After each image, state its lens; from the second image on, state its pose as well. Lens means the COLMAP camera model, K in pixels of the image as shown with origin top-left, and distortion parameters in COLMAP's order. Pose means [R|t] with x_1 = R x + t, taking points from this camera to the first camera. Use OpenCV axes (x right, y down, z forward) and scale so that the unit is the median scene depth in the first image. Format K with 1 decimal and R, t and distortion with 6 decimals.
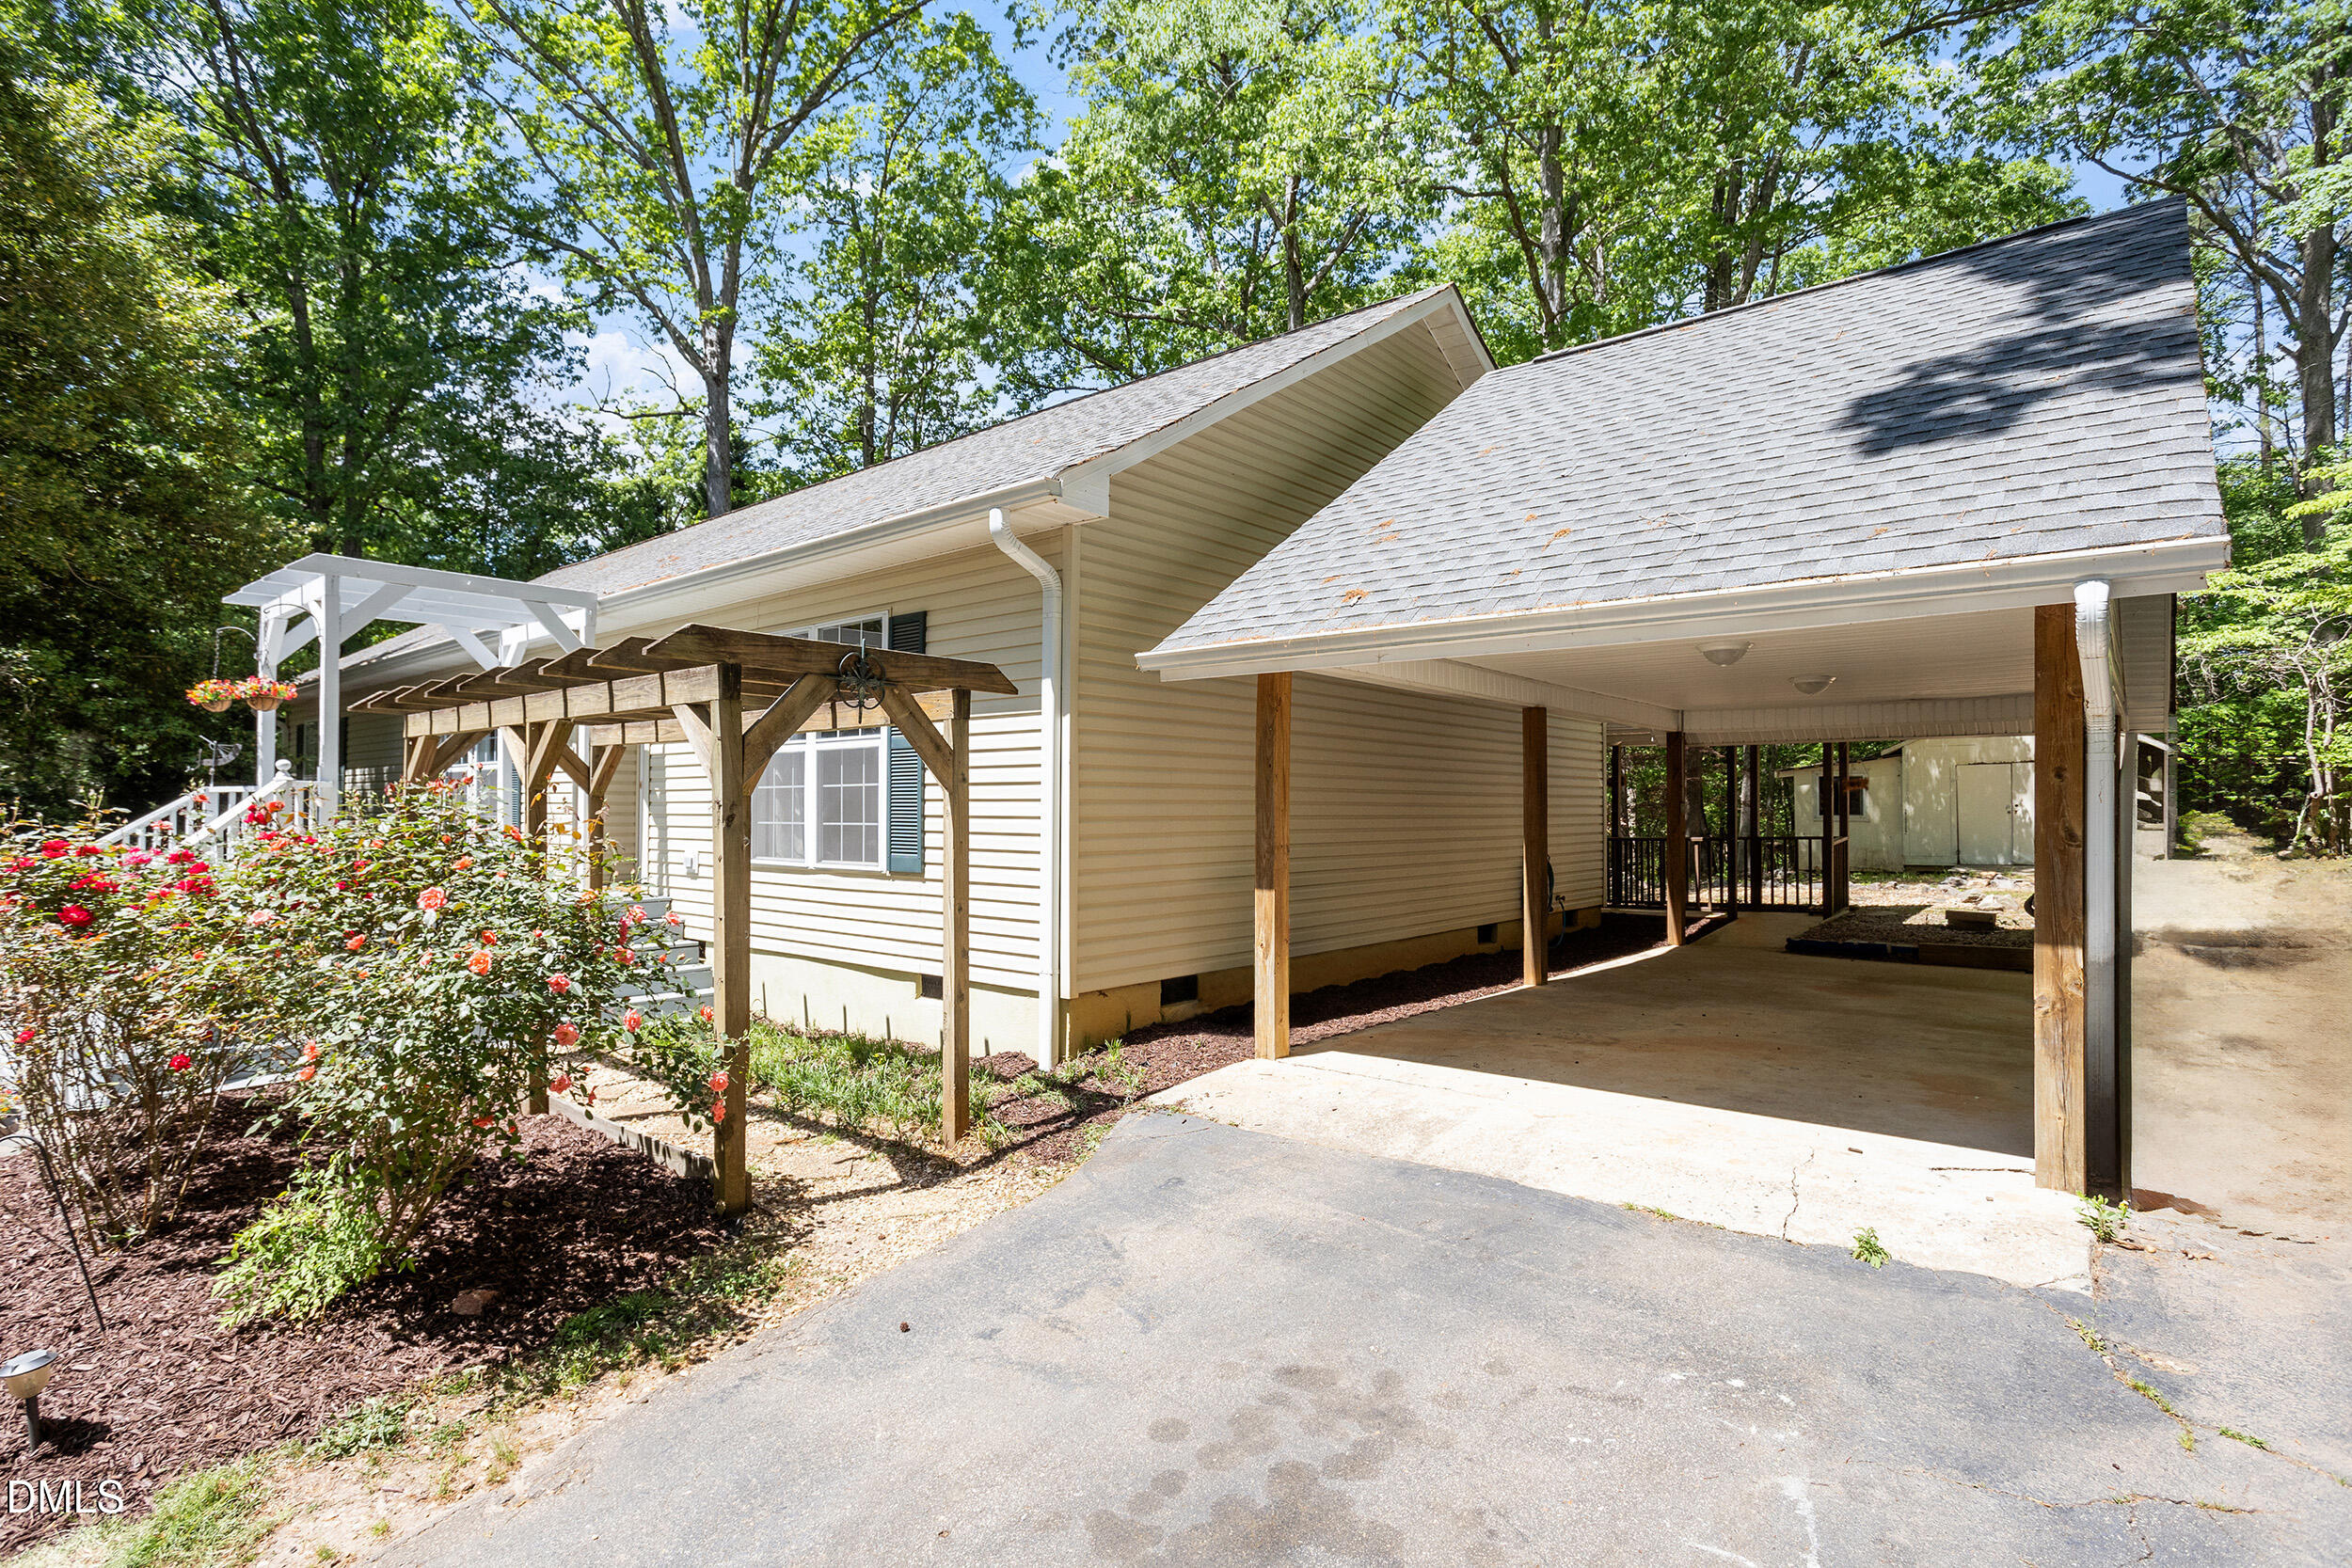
lens RADIAL K [[1142.6, 0, 1182.0], [0, 1142.6, 774.6], [0, 0, 1]] dist [-0.055090, 0.033640]
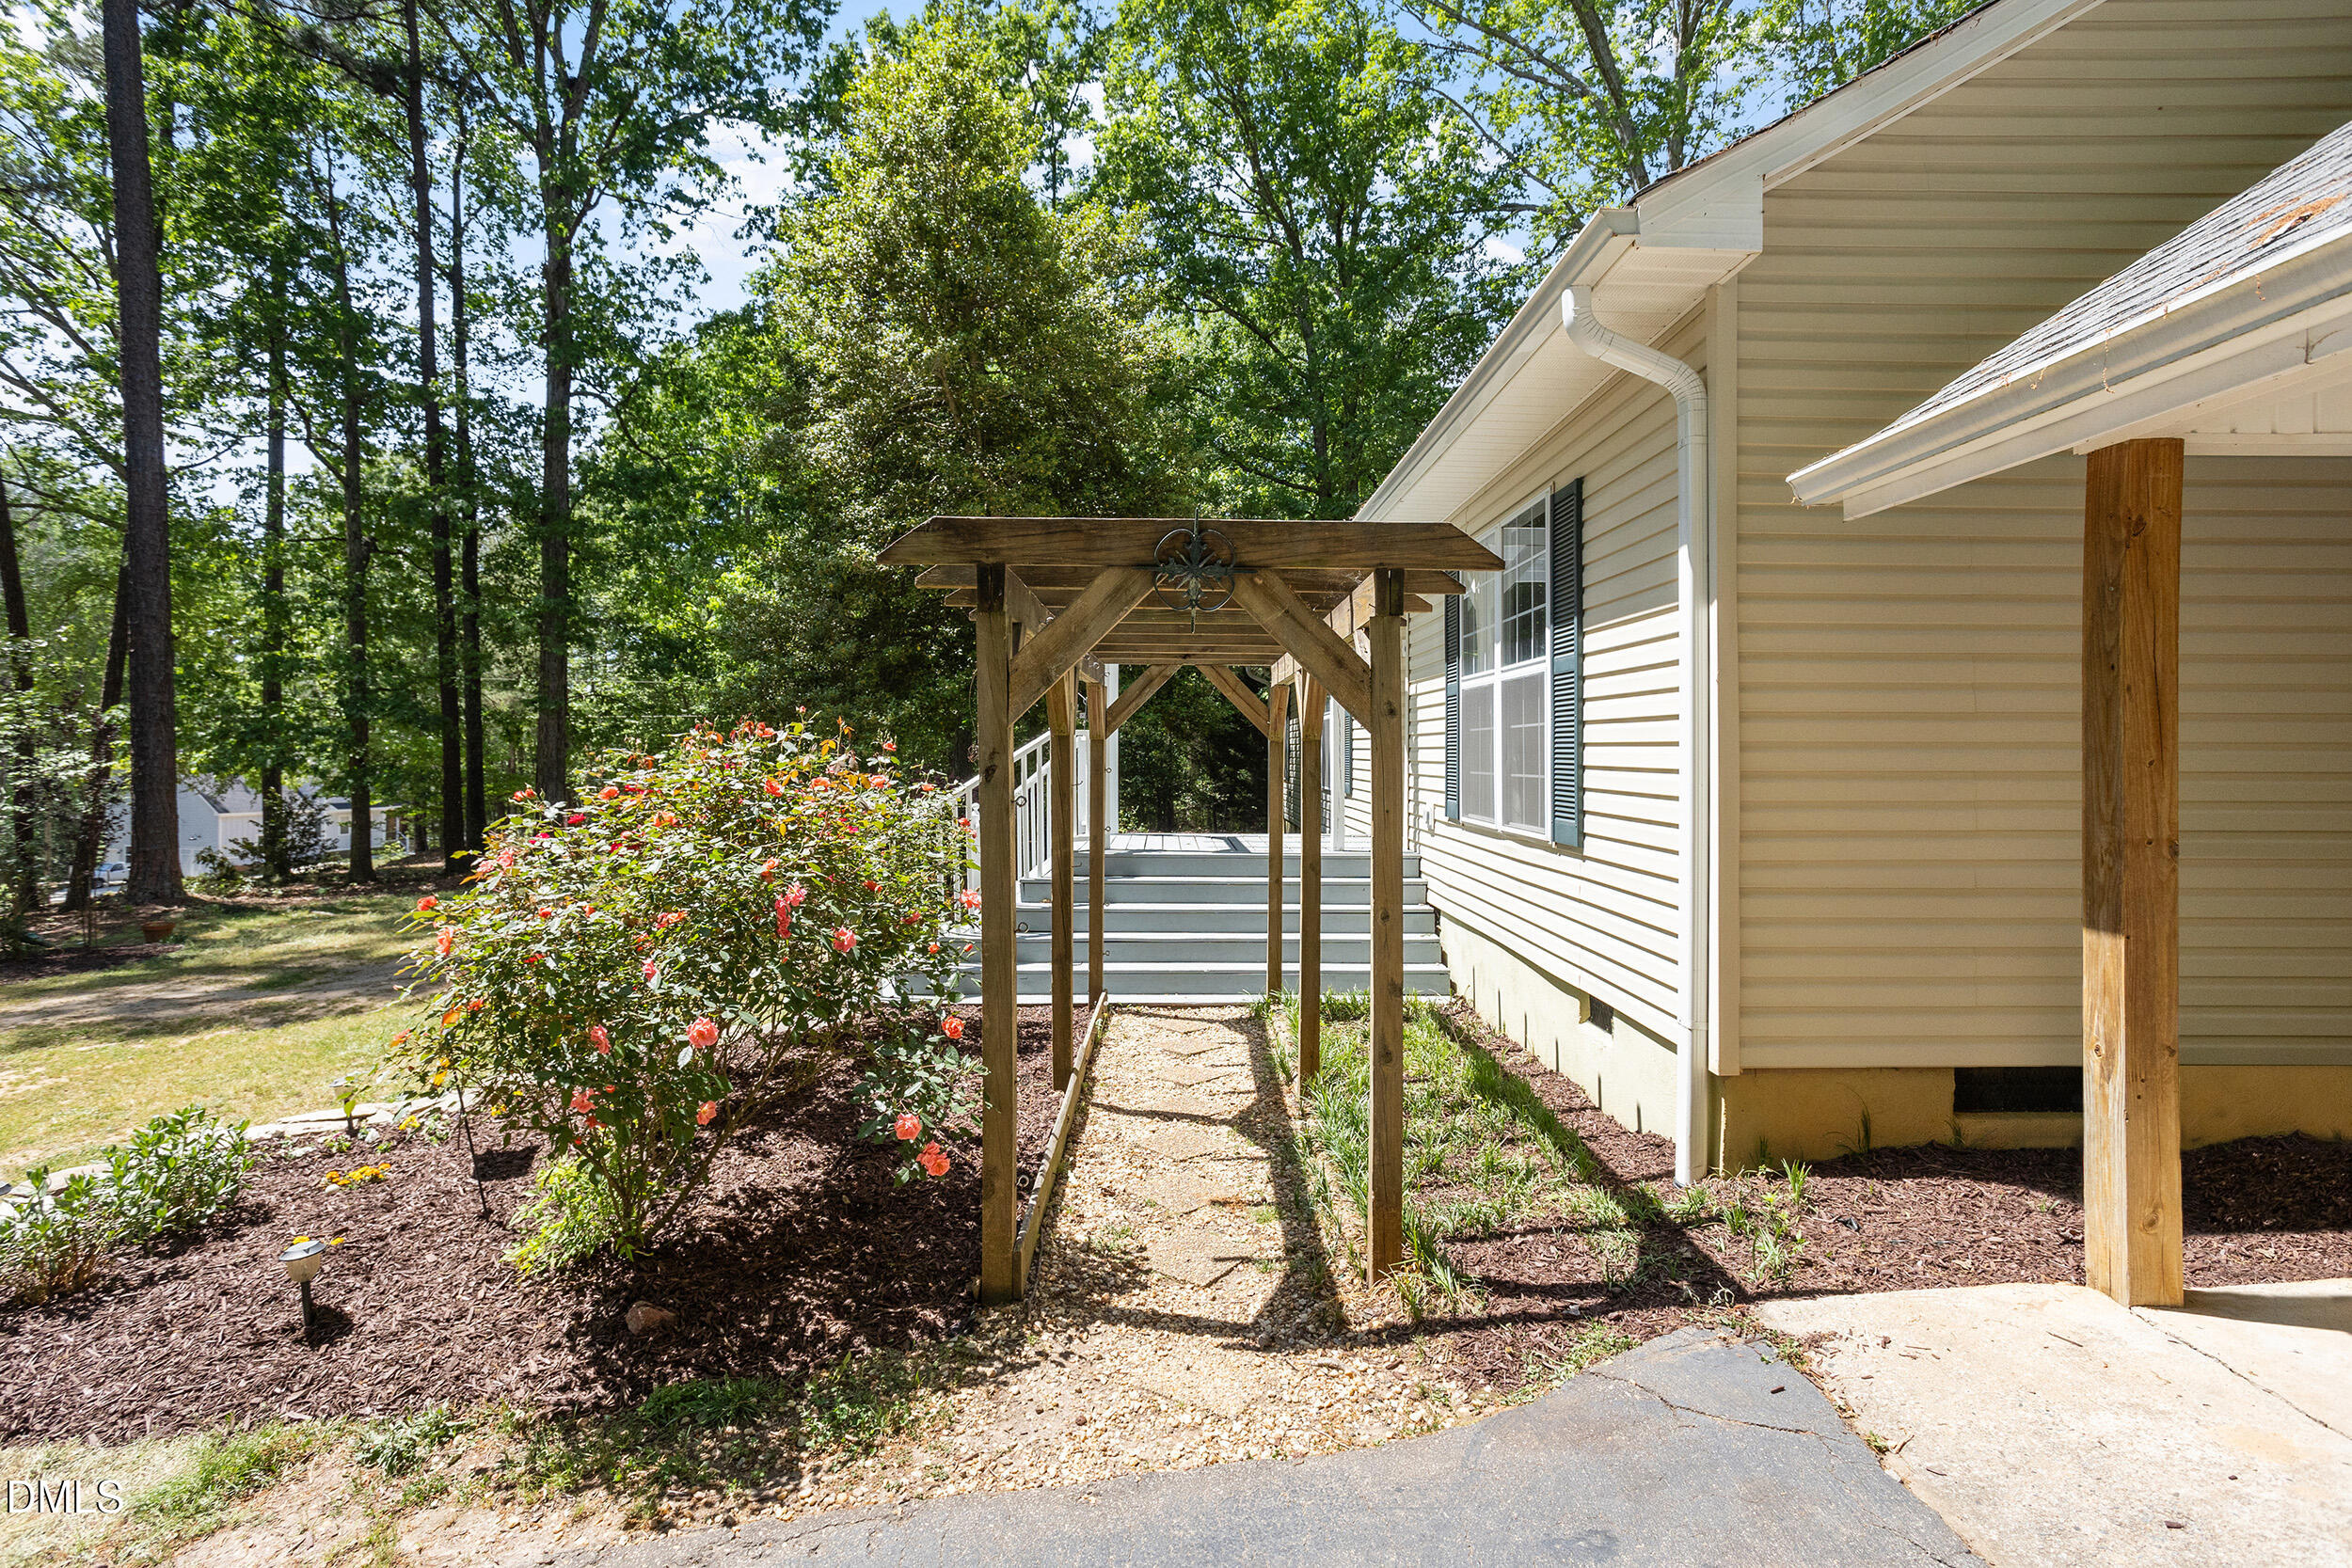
lens RADIAL K [[1148.6, 0, 1179.2], [0, 1148.6, 717.8], [0, 0, 1]] dist [-0.056017, 0.032336]
pose [[0.643816, -0.023944, -0.764806, 0.200303], [0.025583, 0.999625, -0.009760, 0.008019], [0.764753, -0.013283, 0.644187, 0.450817]]
